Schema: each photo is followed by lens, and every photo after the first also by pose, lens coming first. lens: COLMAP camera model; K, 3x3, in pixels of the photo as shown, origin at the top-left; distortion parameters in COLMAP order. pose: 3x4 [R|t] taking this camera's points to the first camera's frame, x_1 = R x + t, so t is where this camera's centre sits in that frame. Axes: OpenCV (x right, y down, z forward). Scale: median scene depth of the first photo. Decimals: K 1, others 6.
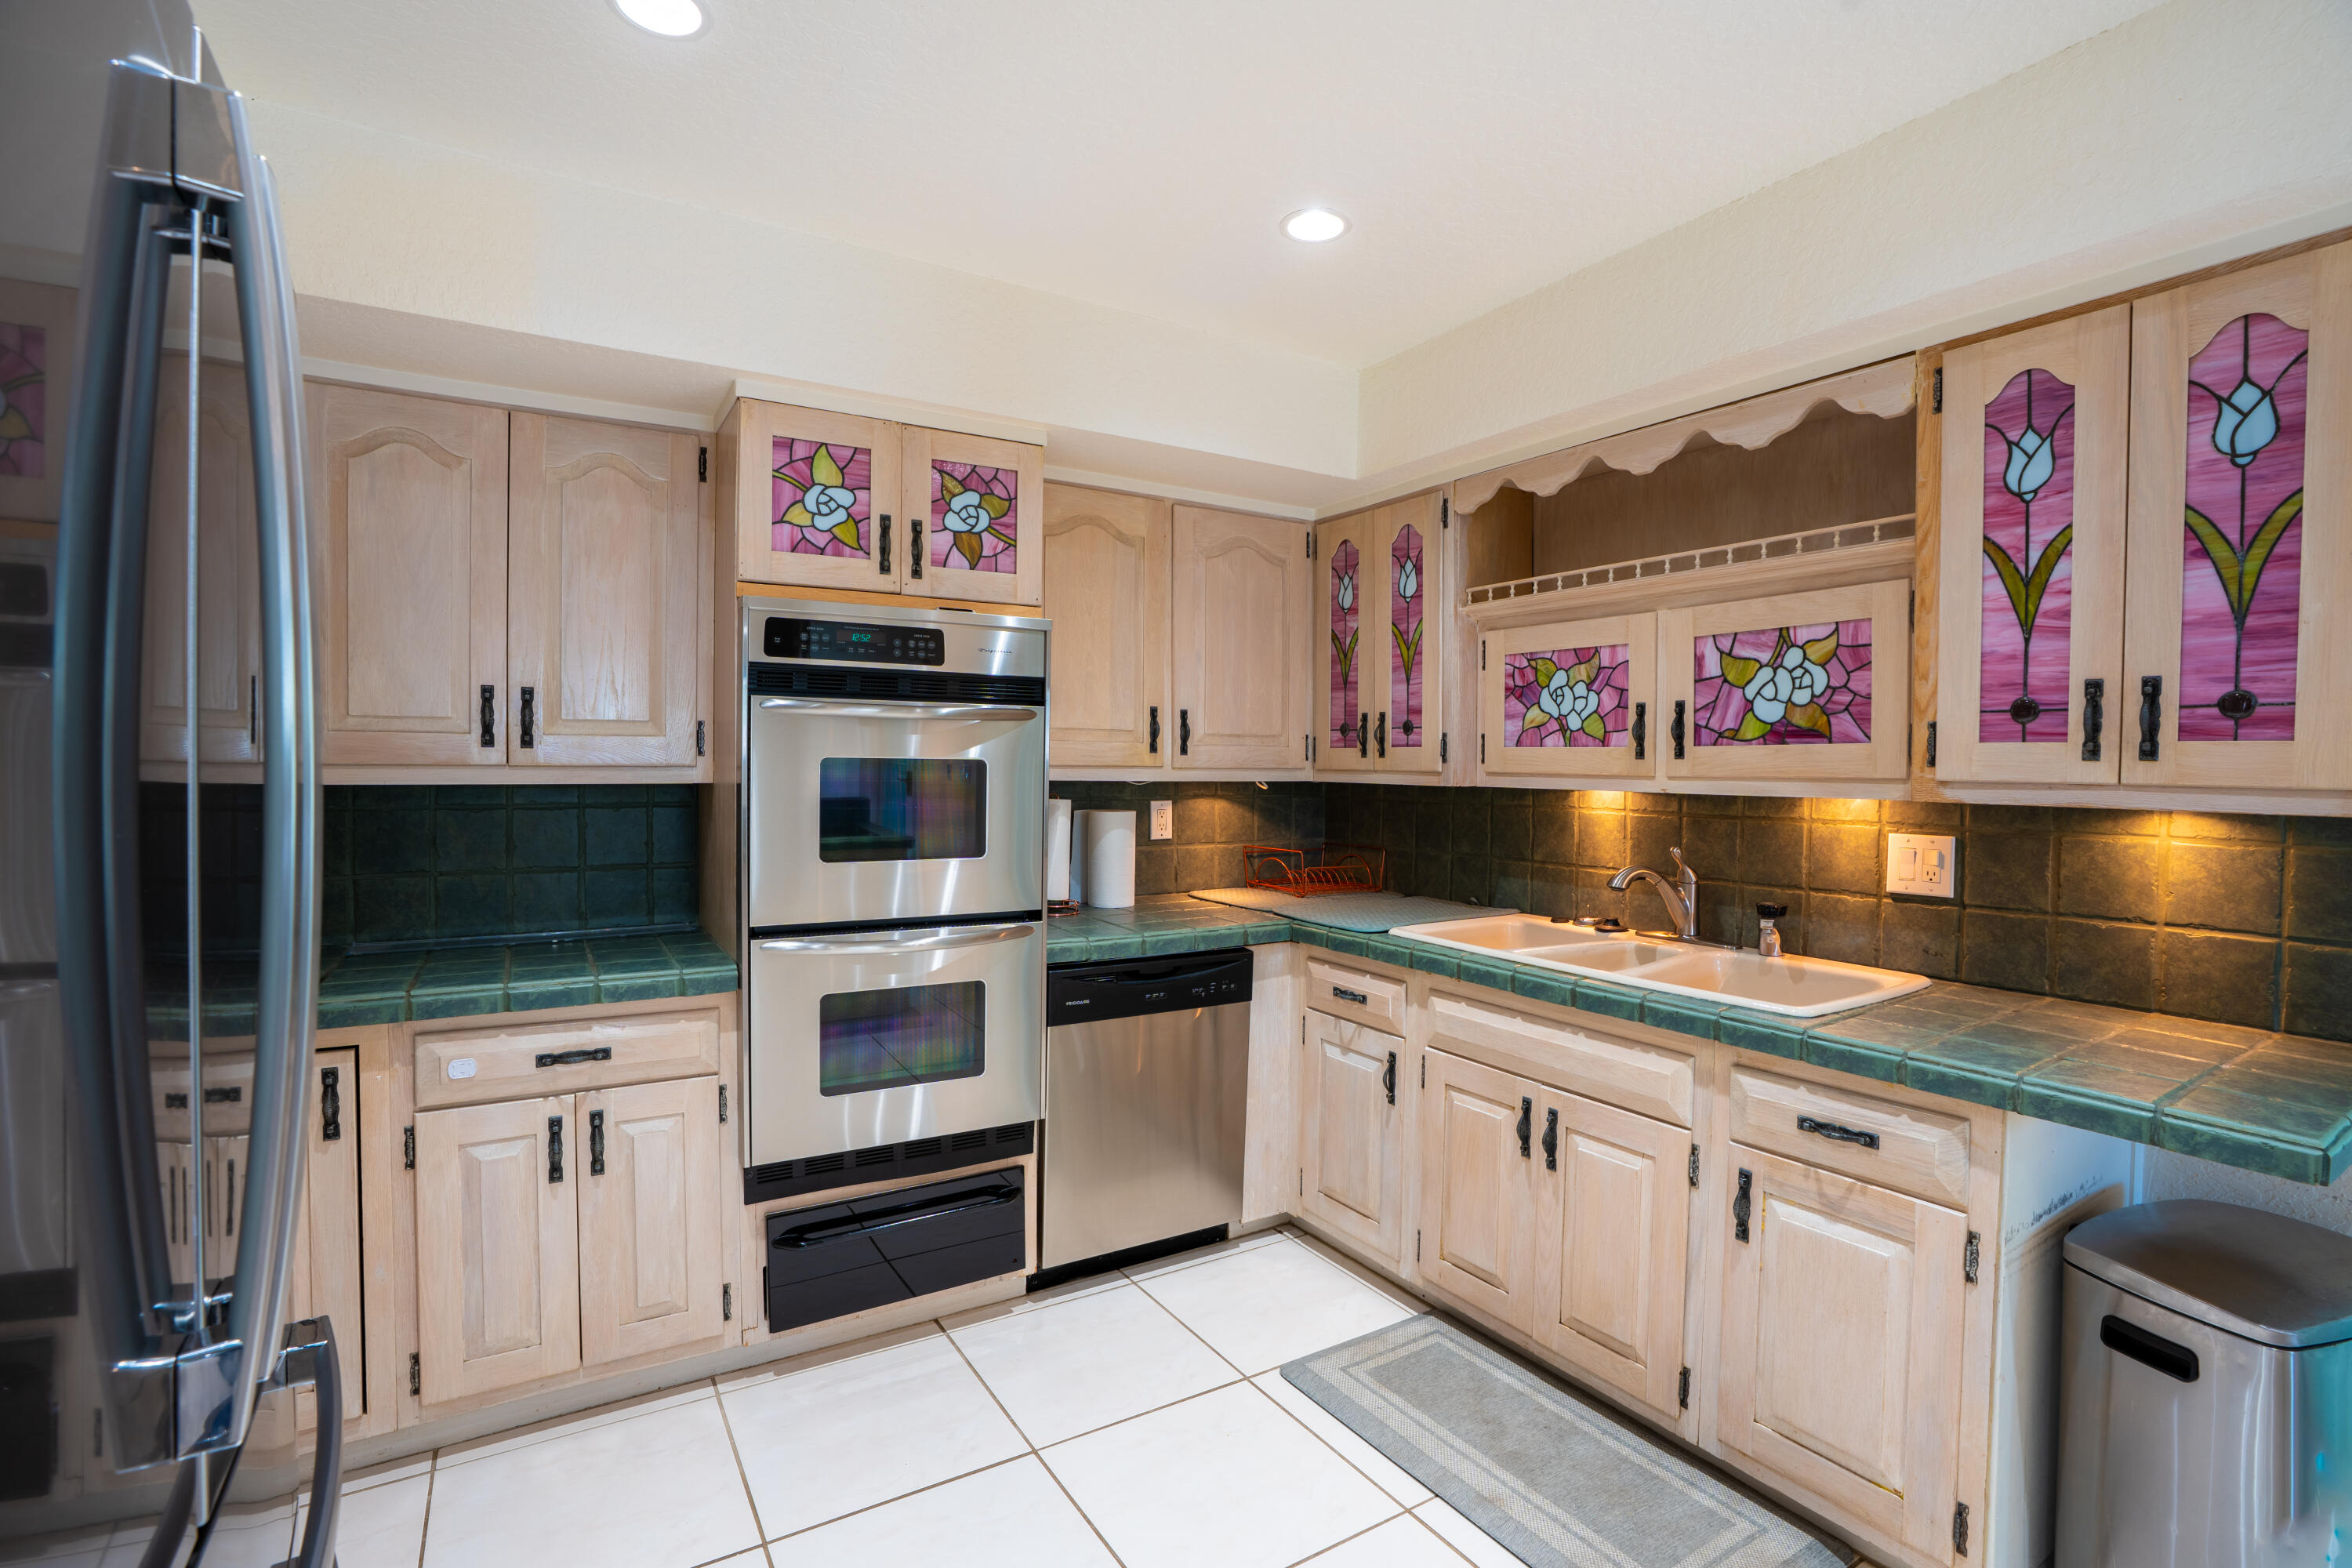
lens RADIAL K [[1079.2, 0, 1179.0], [0, 1079.2, 787.9], [0, 0, 1]] dist [-0.053690, 0.016860]
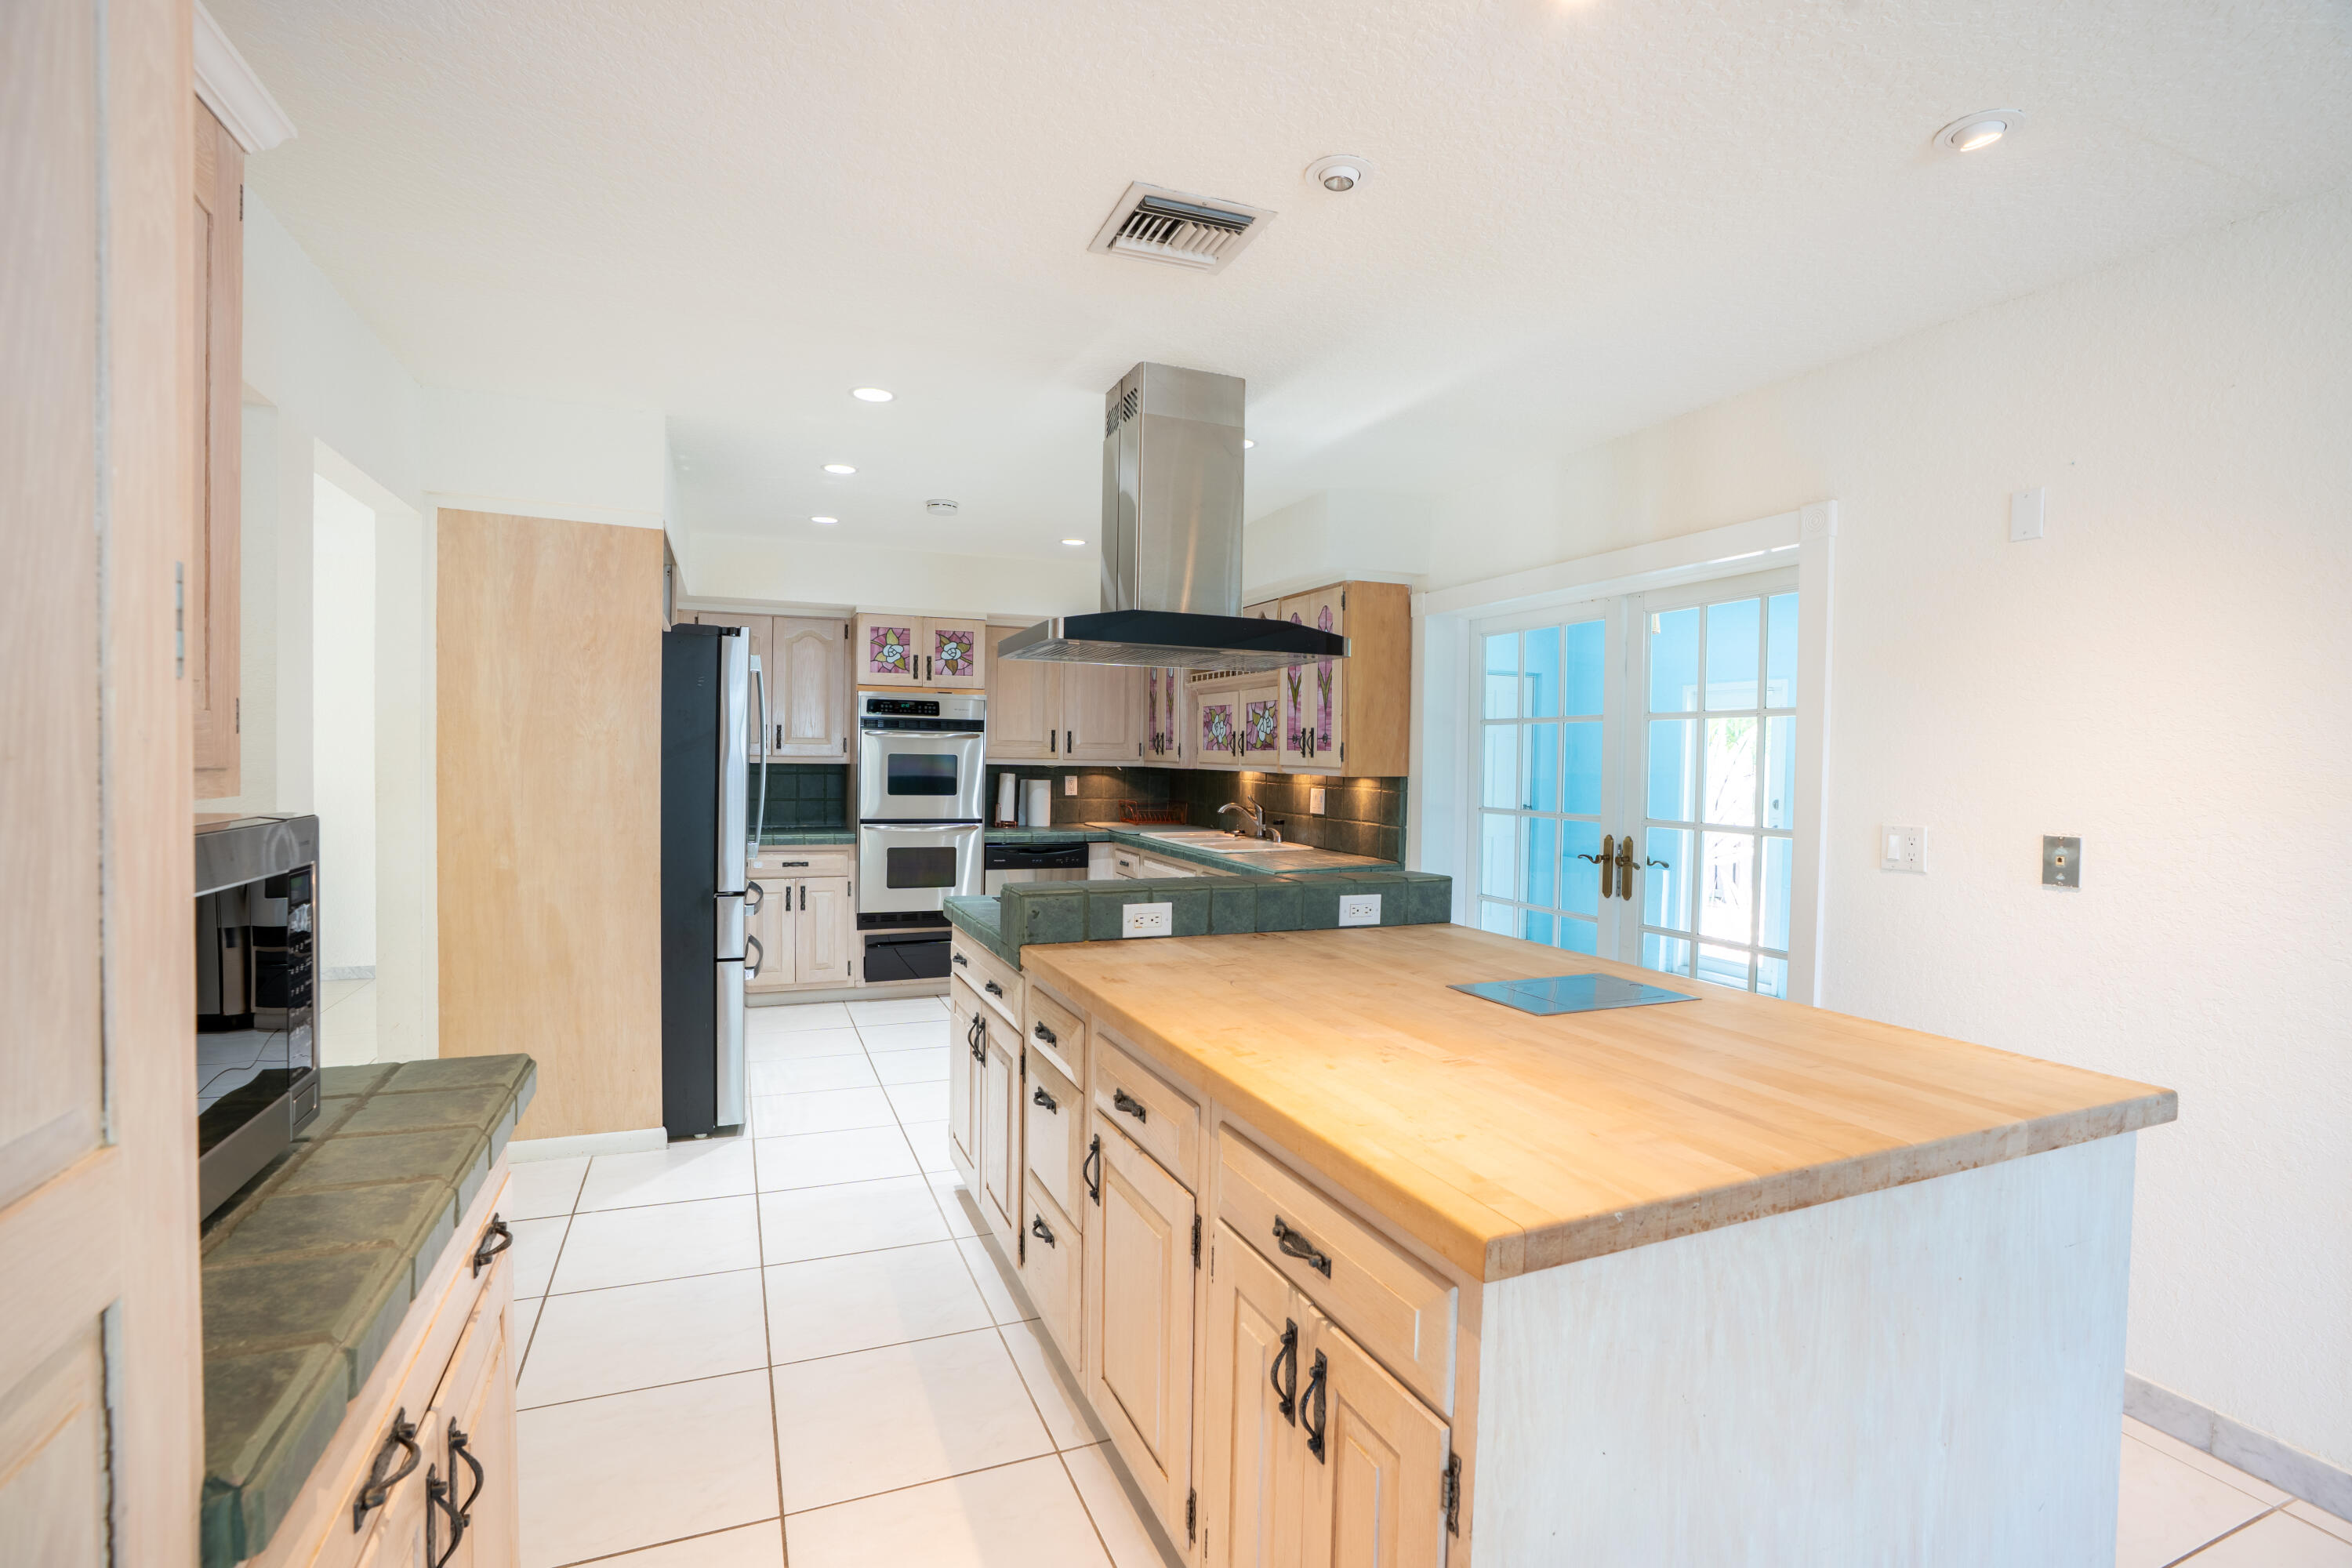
lens RADIAL K [[1079.2, 0, 1171.5], [0, 1079.2, 779.9], [0, 0, 1]] dist [-0.053690, 0.016860]
pose [[0.986301, 0.009347, -0.164688, 0.694674], [-0.009581, 0.999954, -0.000630, 0.026312], [0.164675, 0.002199, 0.986345, -1.299721]]
